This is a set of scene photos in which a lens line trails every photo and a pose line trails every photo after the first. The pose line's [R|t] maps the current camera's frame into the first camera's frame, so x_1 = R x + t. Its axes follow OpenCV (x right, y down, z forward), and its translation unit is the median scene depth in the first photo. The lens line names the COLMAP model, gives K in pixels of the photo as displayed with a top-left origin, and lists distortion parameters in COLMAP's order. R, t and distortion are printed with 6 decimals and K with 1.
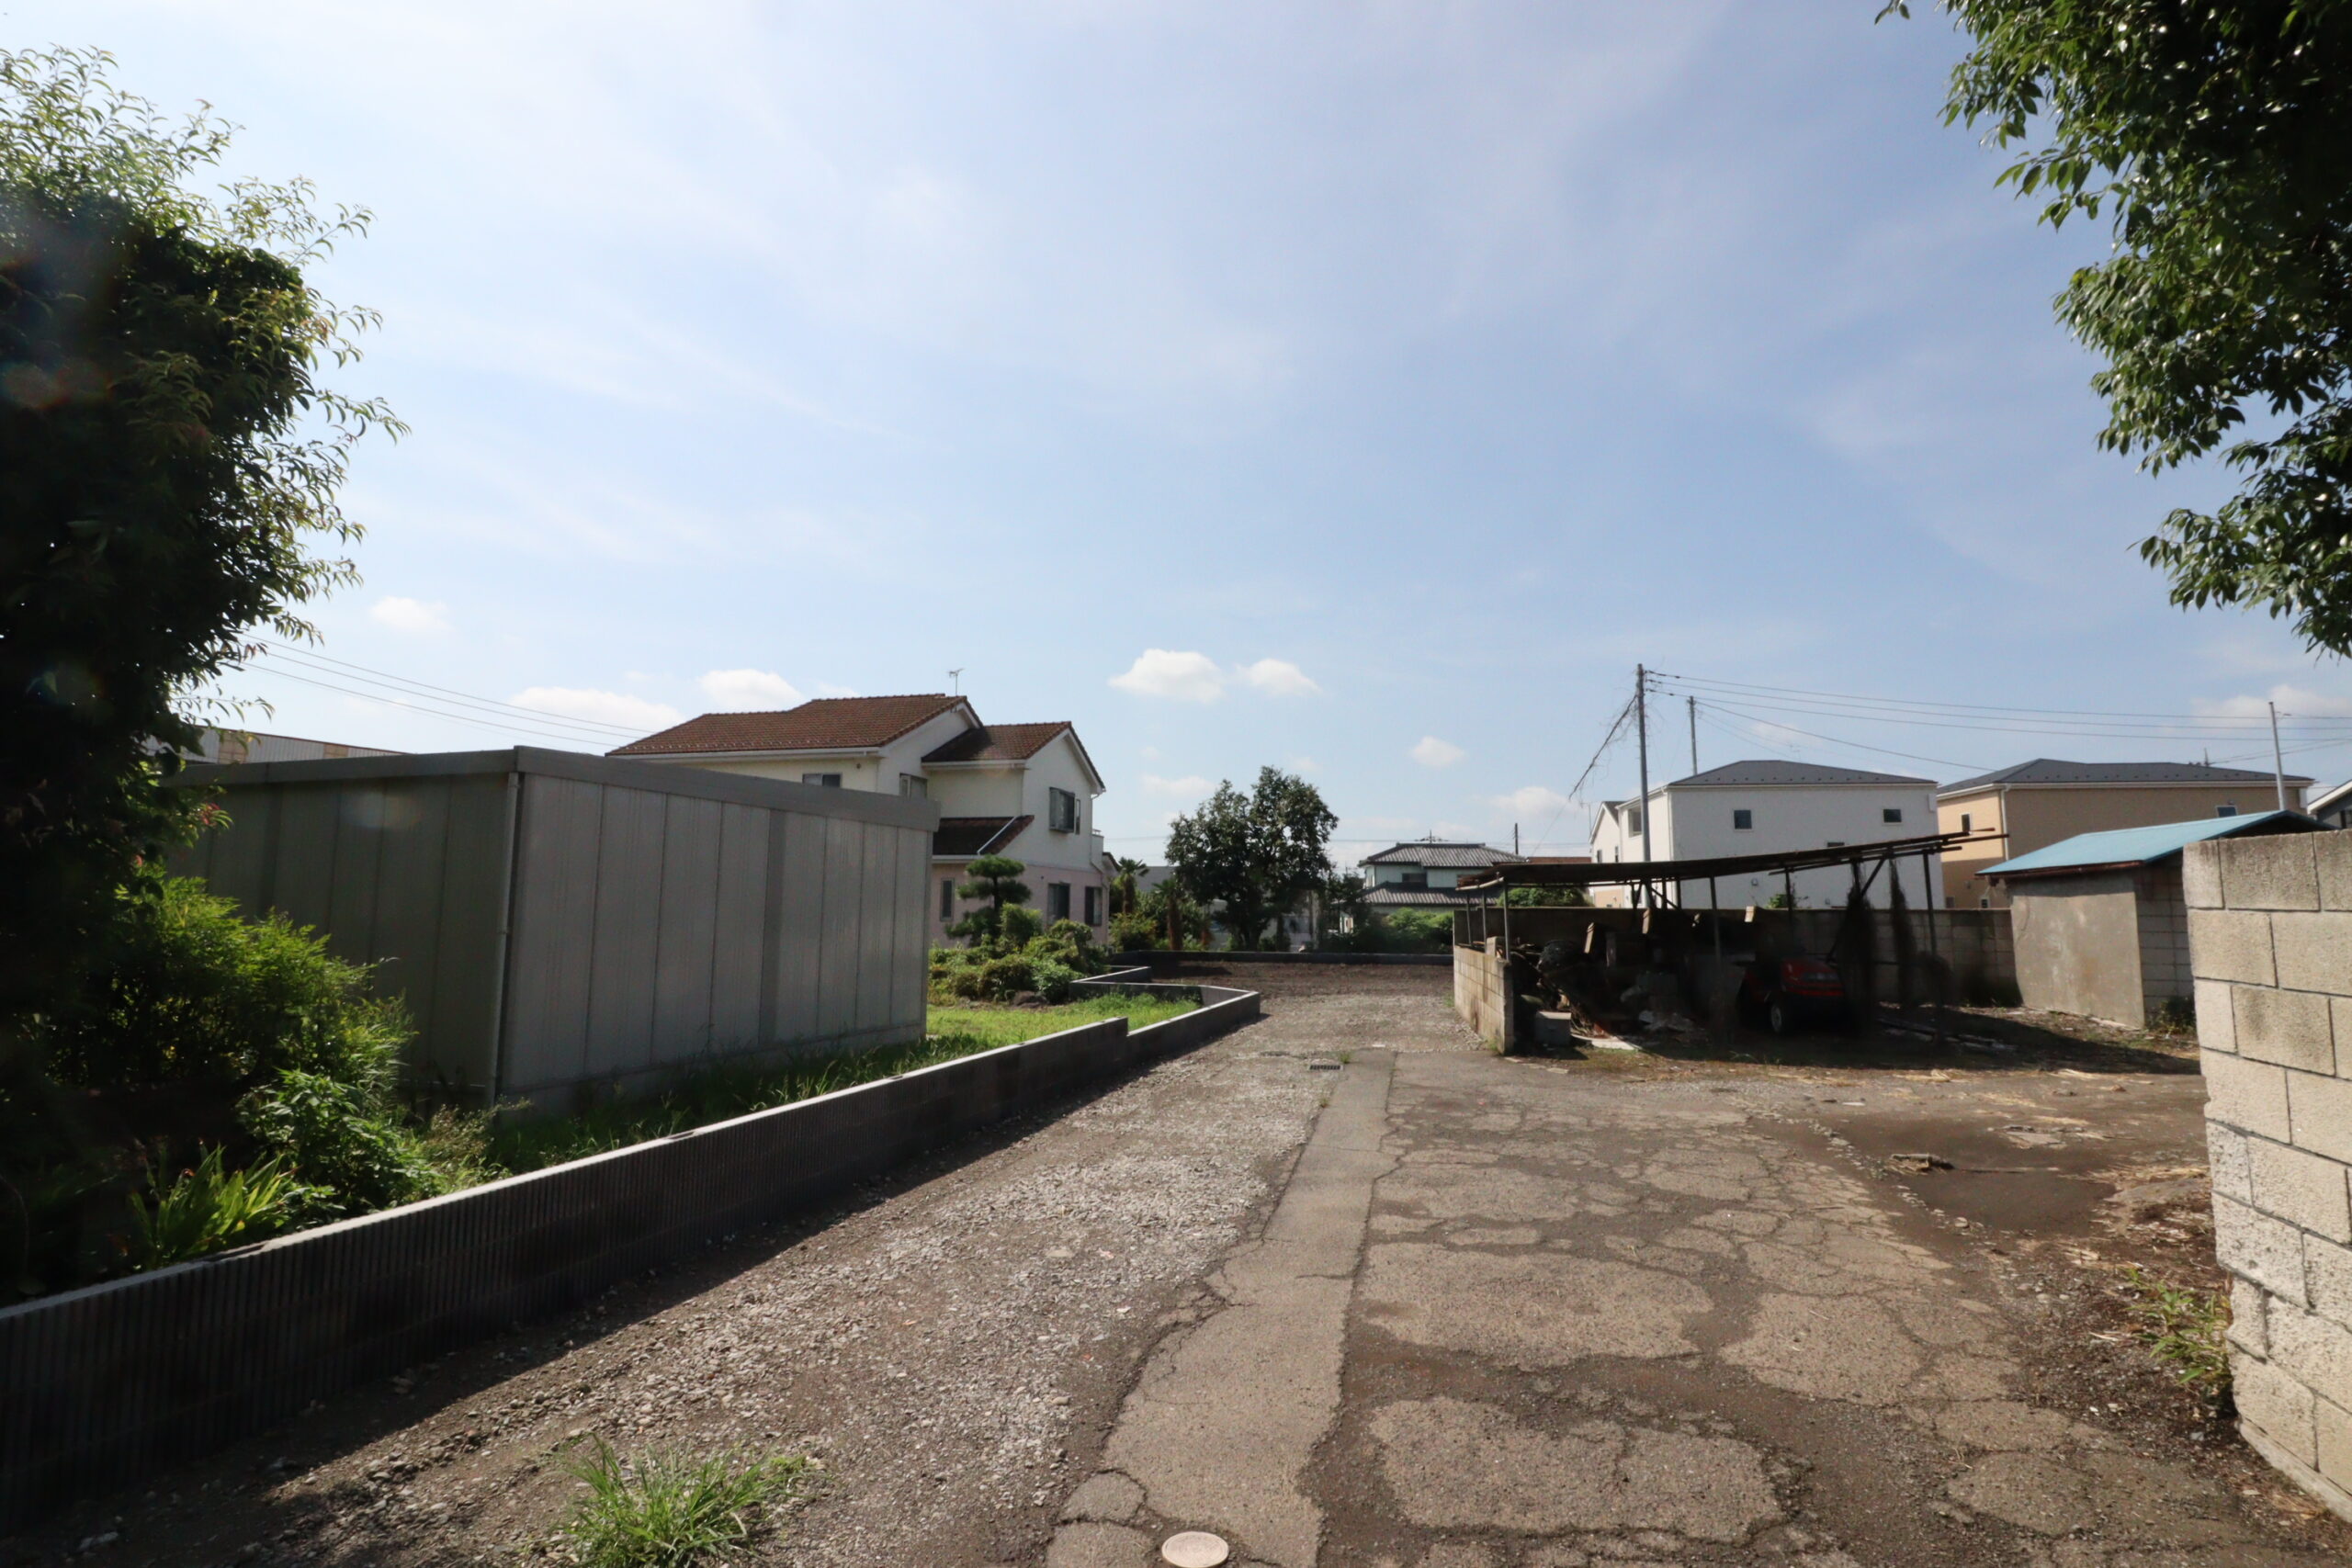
lens RADIAL K [[1094.9, 0, 1179.3], [0, 1094.9, 782.3], [0, 0, 1]] dist [0.002104, -0.013912]
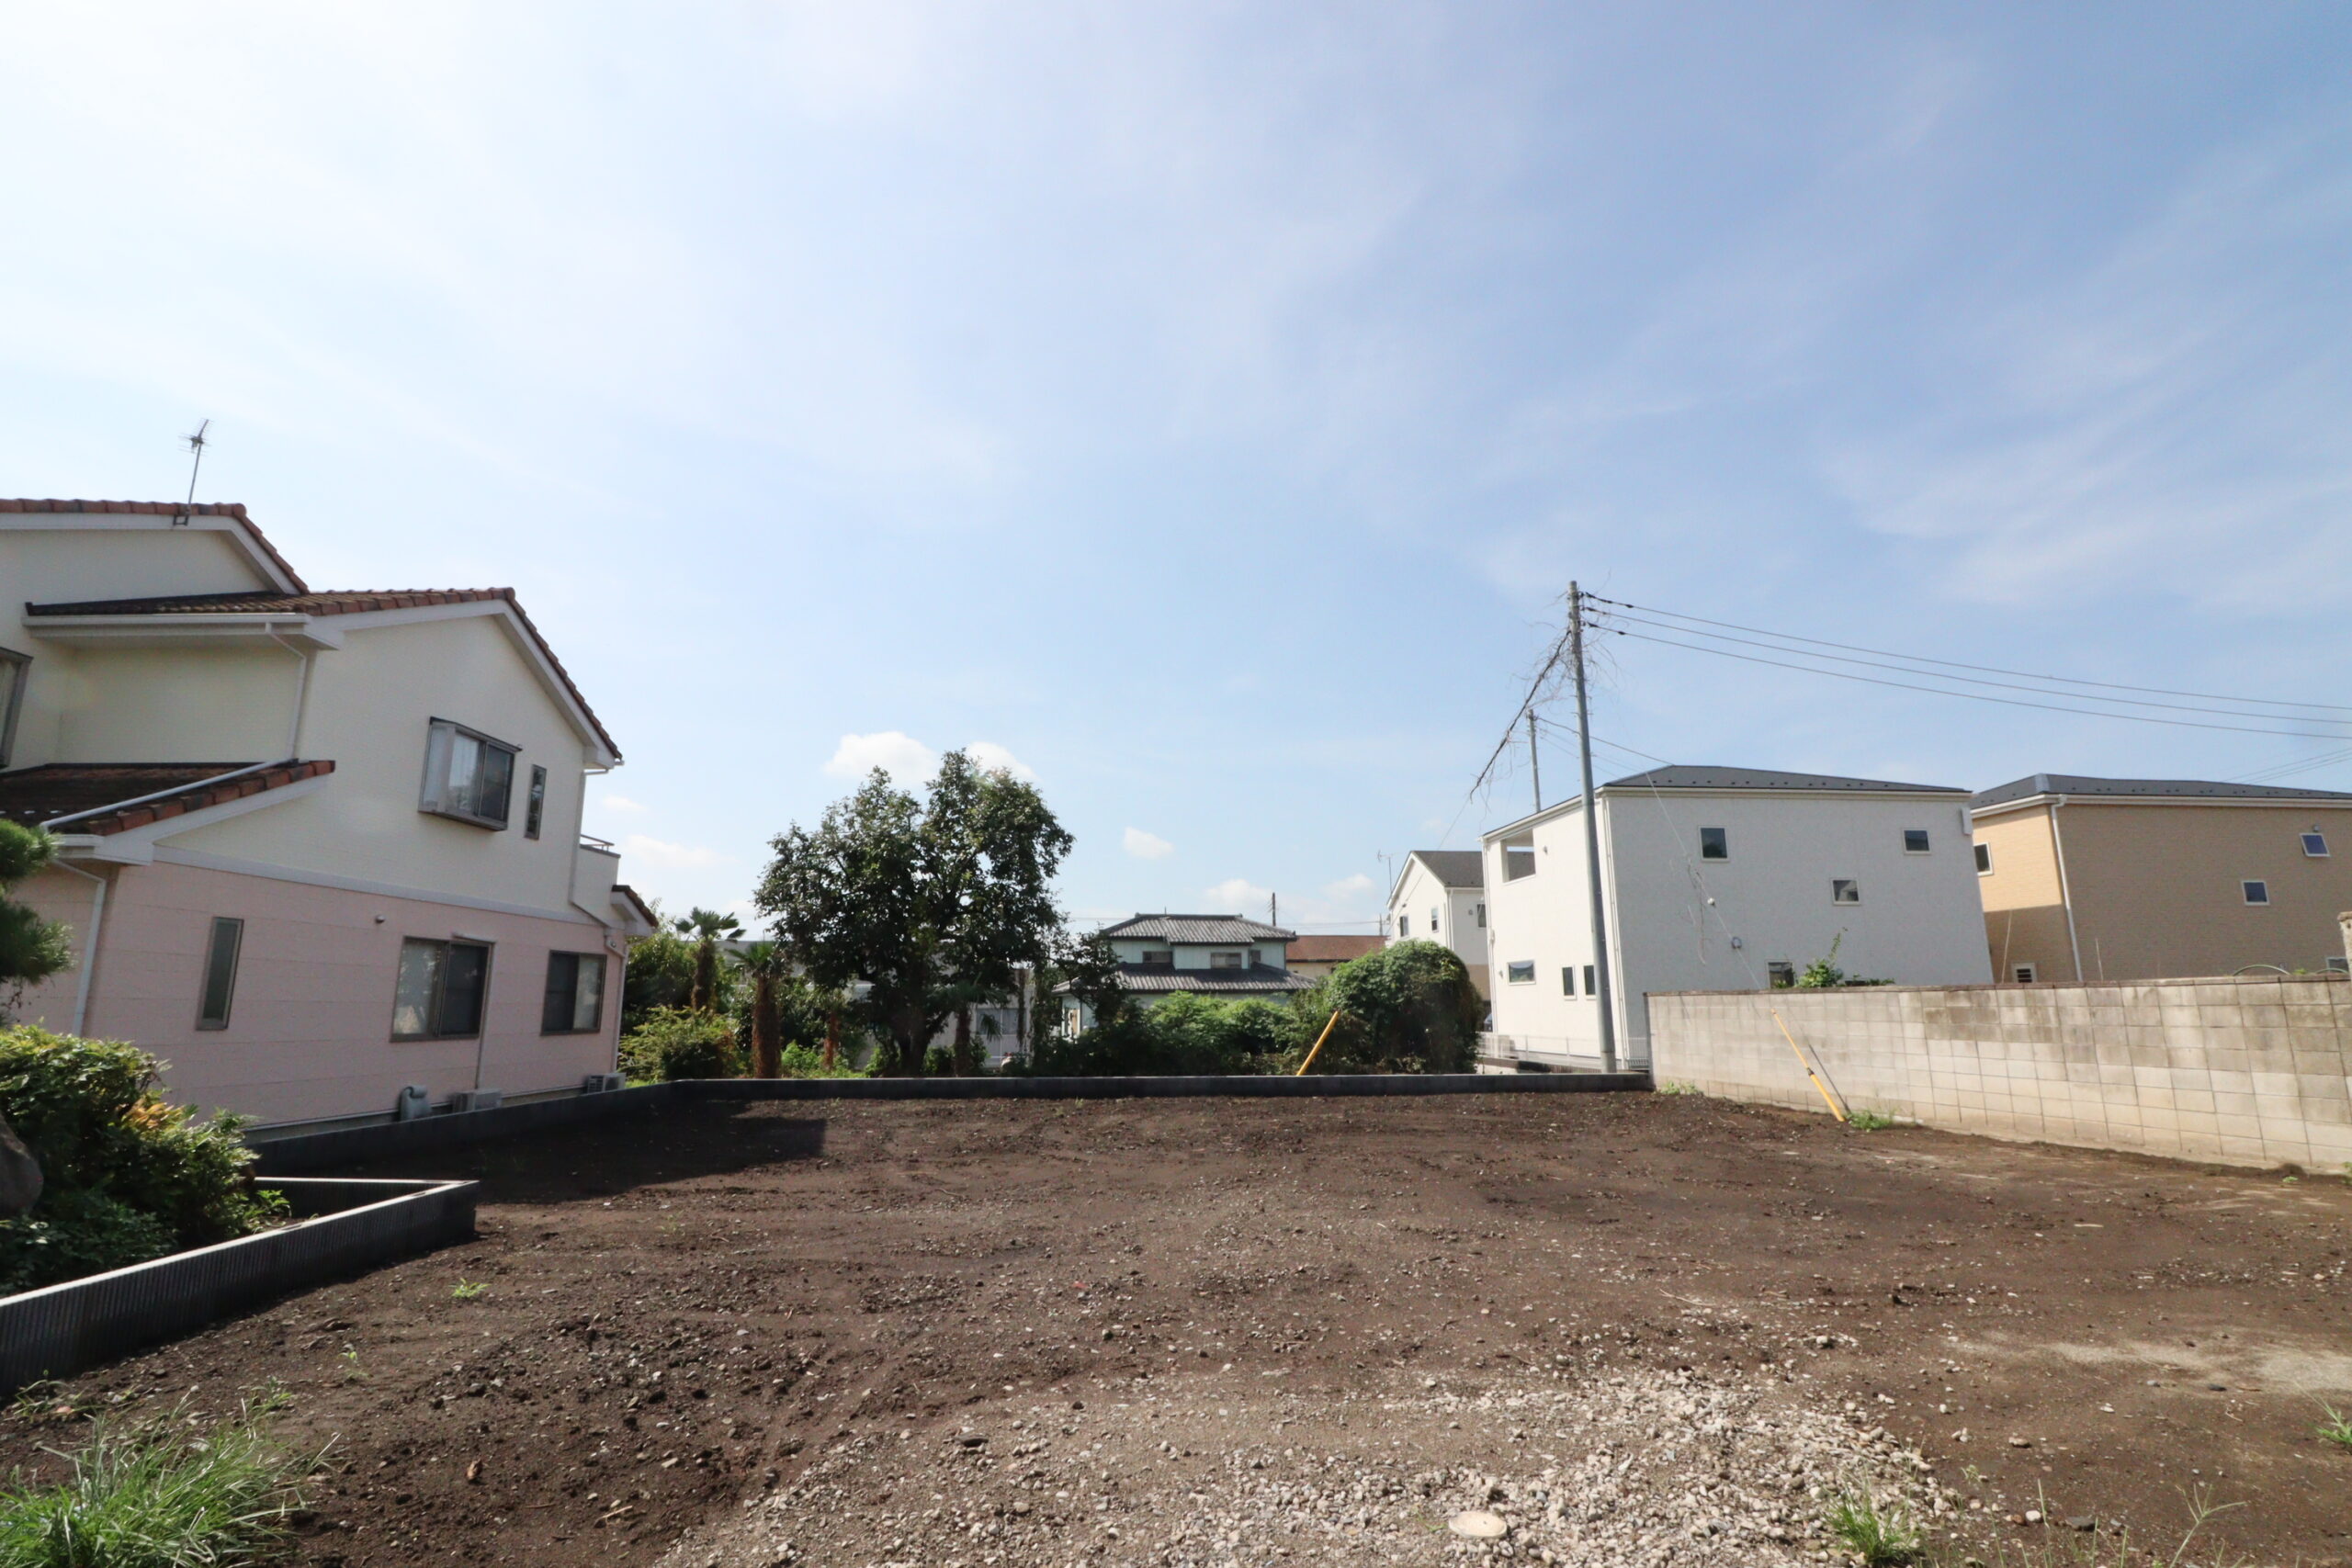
lens RADIAL K [[1094.9, 0, 1179.3], [0, 1094.9, 782.3], [0, 0, 1]] dist [0.002104, -0.013912]
pose [[0.967739, 0.038127, 0.249053, 0.059460], [-0.017584, 0.996294, -0.084195, 0.057778], [-0.251340, 0.077099, 0.964823, 0.469031]]
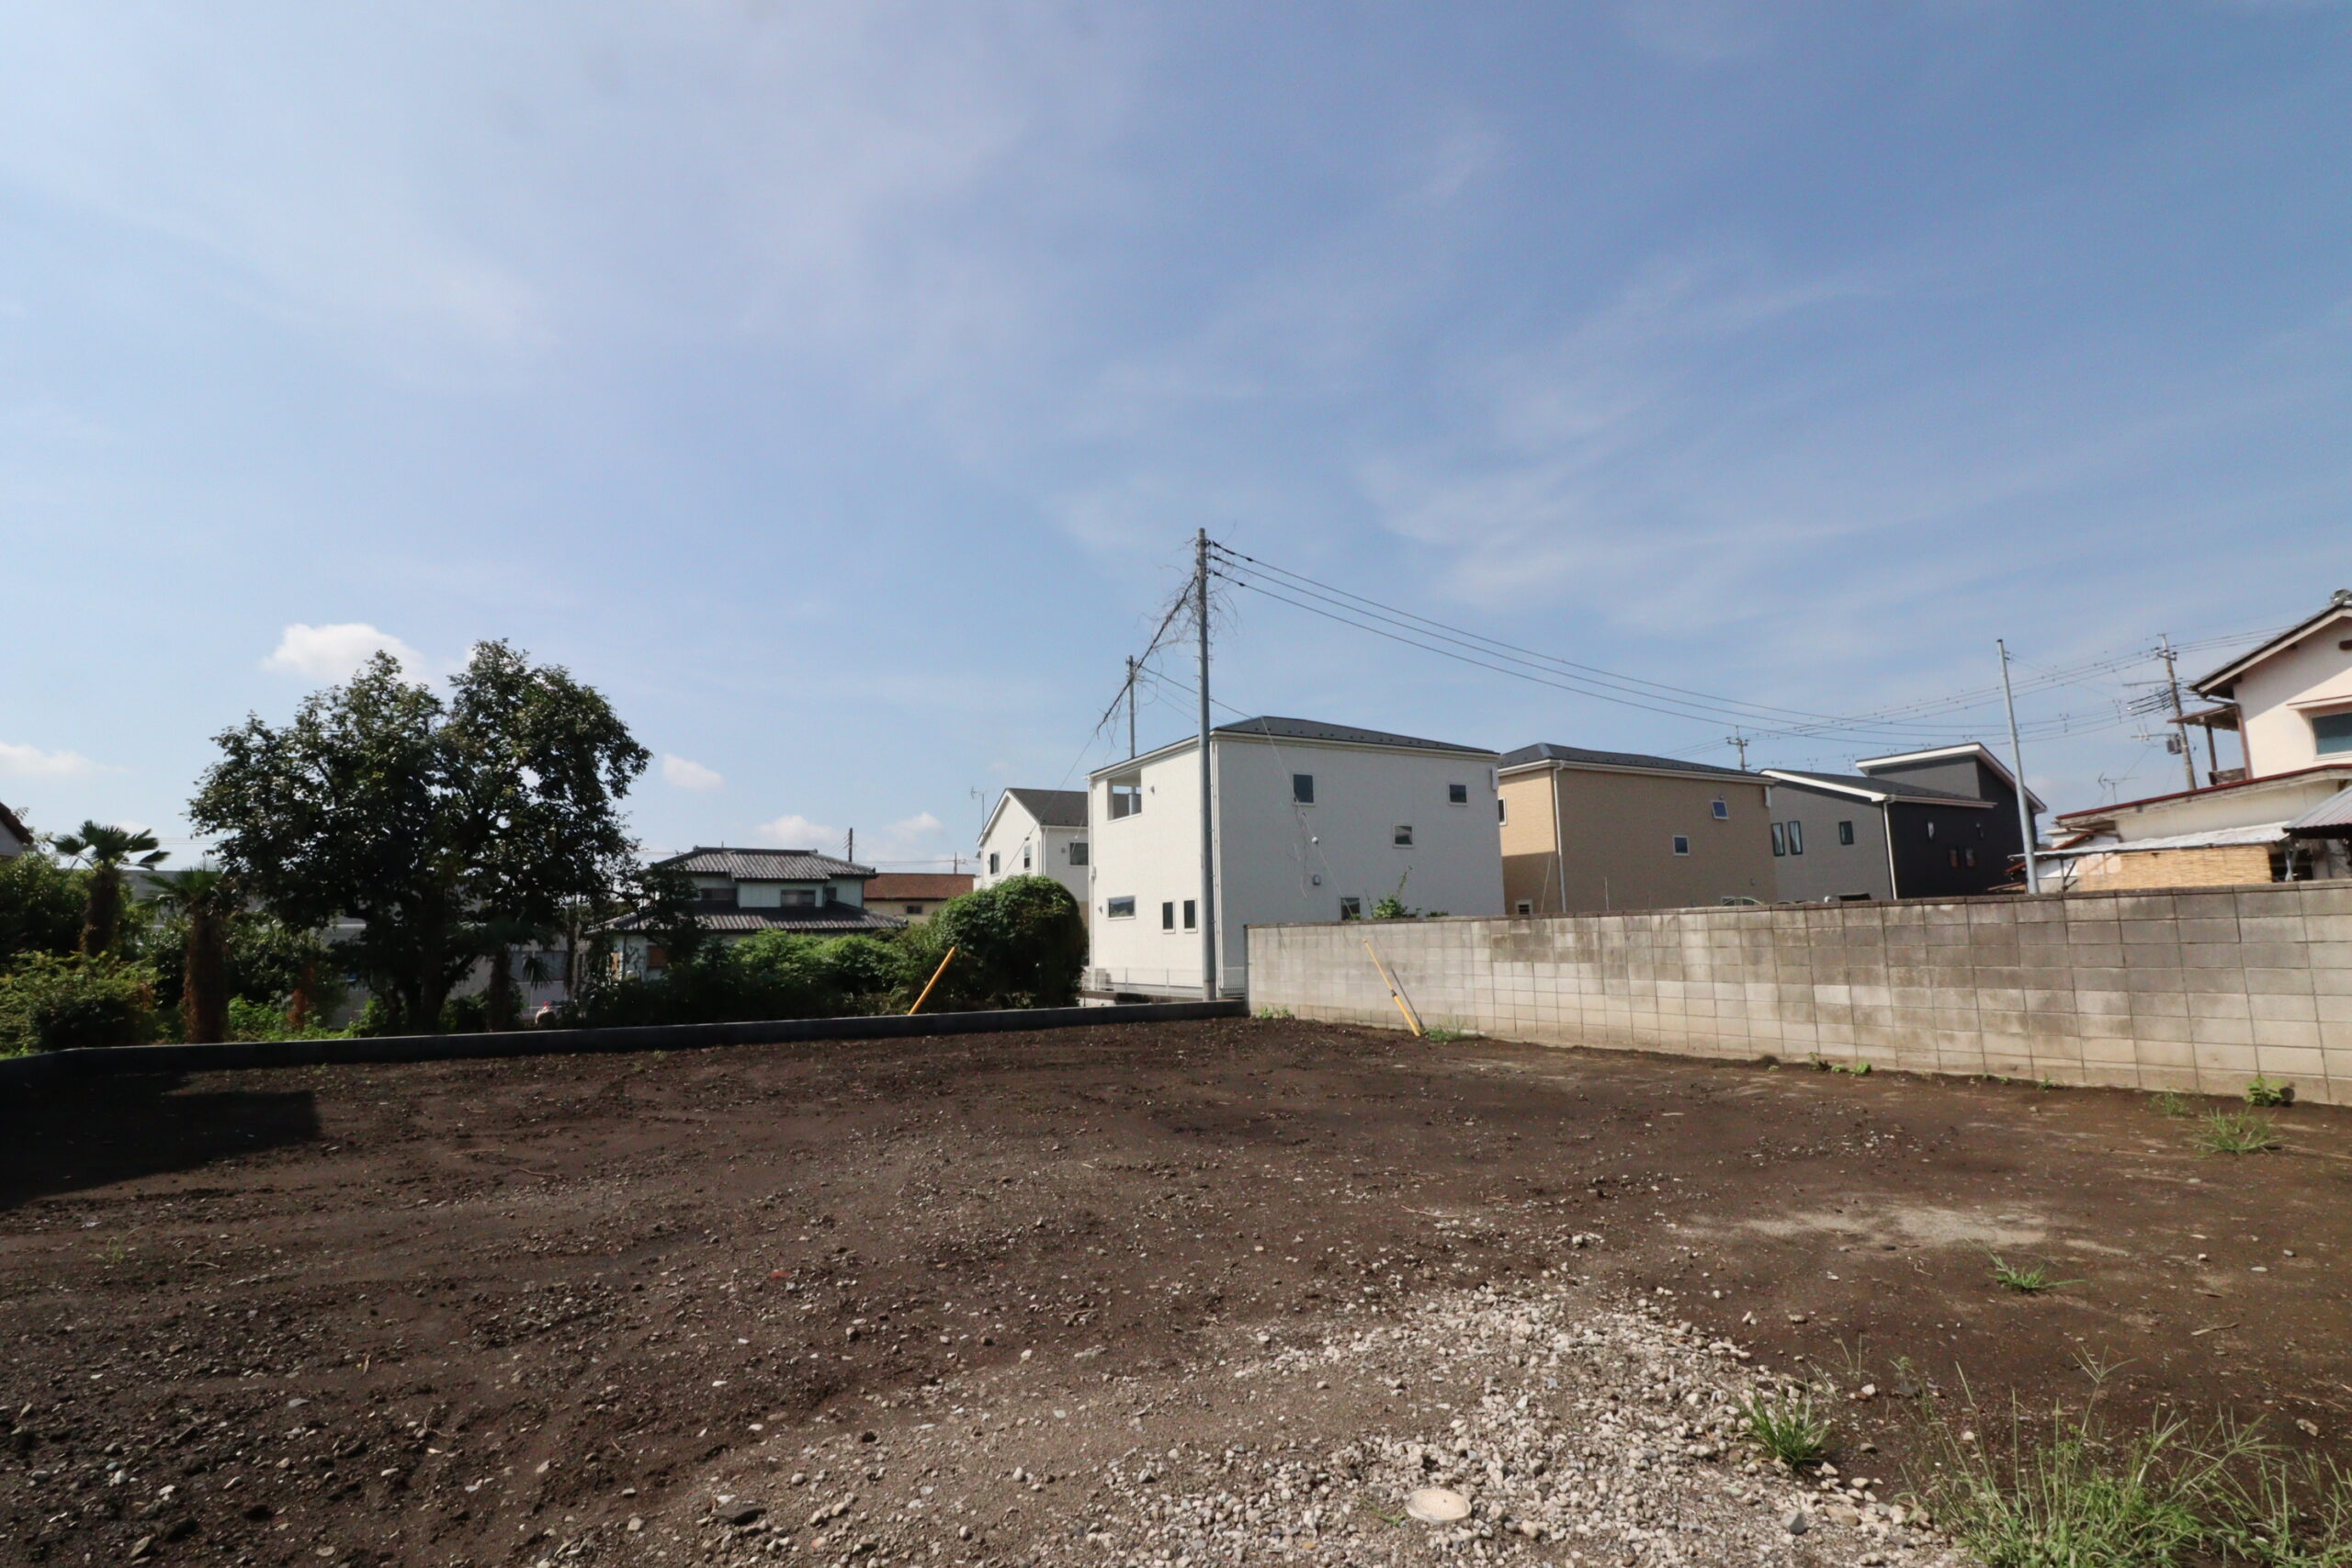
lens RADIAL K [[1094.9, 0, 1179.3], [0, 1094.9, 782.3], [0, 0, 1]] dist [0.002104, -0.013912]
pose [[0.799013, 0.063023, 0.598002, 0.044049], [-0.046583, 0.997991, -0.042937, 0.063238], [-0.599507, 0.006450, 0.800344, 0.501391]]
